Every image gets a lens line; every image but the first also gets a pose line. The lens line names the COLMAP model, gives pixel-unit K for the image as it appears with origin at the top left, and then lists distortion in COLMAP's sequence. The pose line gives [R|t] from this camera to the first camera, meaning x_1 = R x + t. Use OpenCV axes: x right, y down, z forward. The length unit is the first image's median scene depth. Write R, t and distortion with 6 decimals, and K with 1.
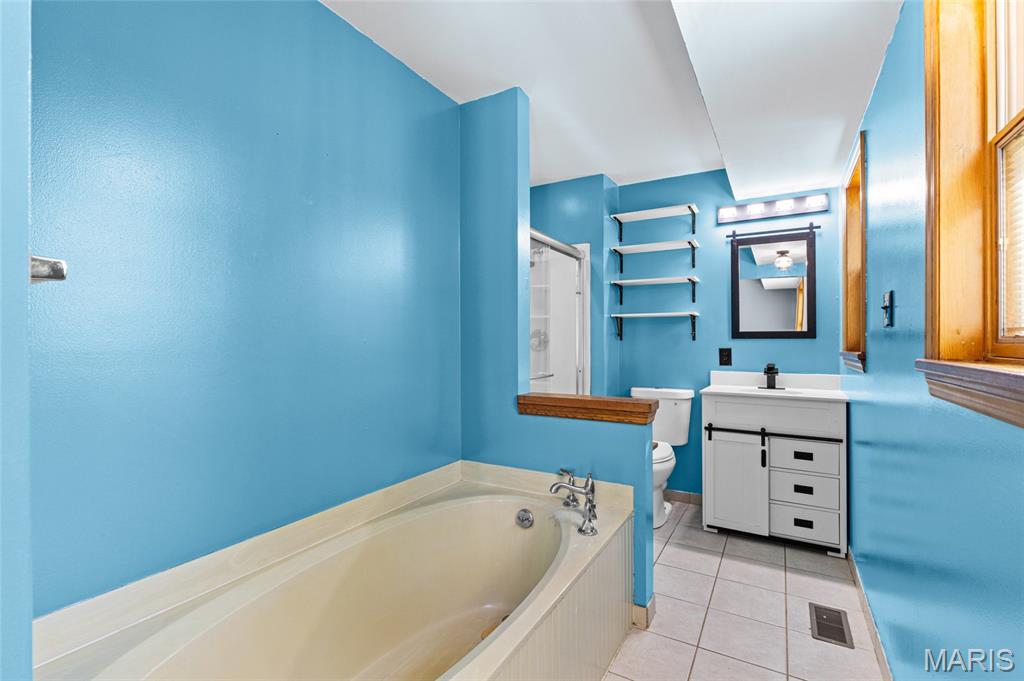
lens RADIAL K [[462.7, 0, 515.0], [0, 462.7, 339.6], [0, 0, 1]] dist [-0.002544, -0.000966]
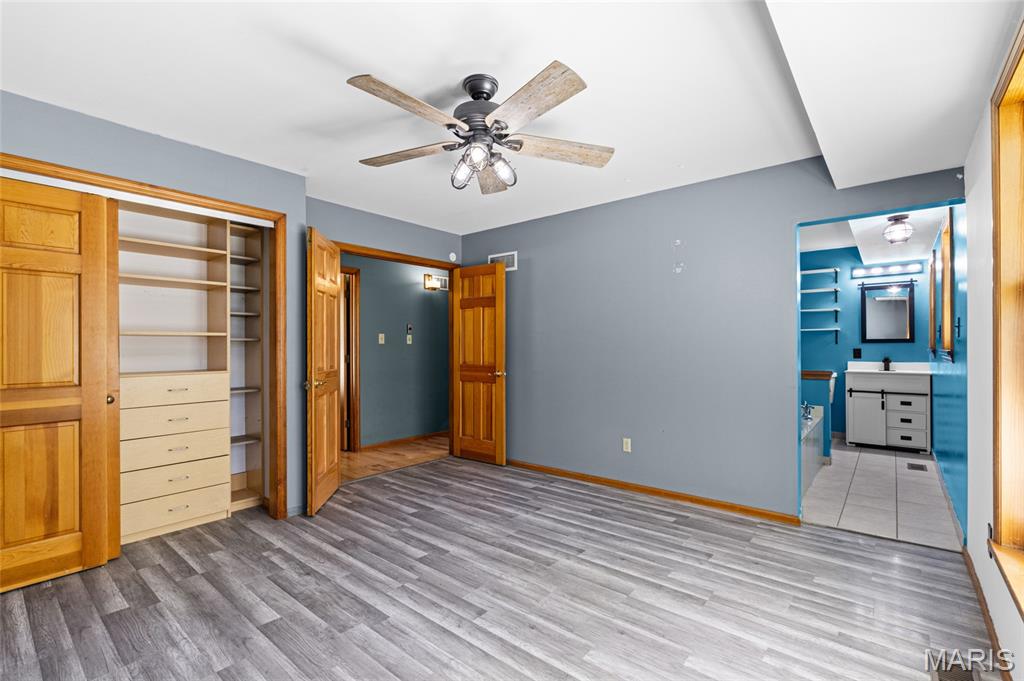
lens RADIAL K [[462.7, 0, 508.2], [0, 462.7, 345.0], [0, 0, 1]] dist [-0.002544, -0.000966]
pose [[0.985656, -0.002851, -0.168741, -0.615069], [0.003288, 0.999992, 0.002310, -0.003484], [0.168733, -0.002832, 0.985658, -1.054880]]
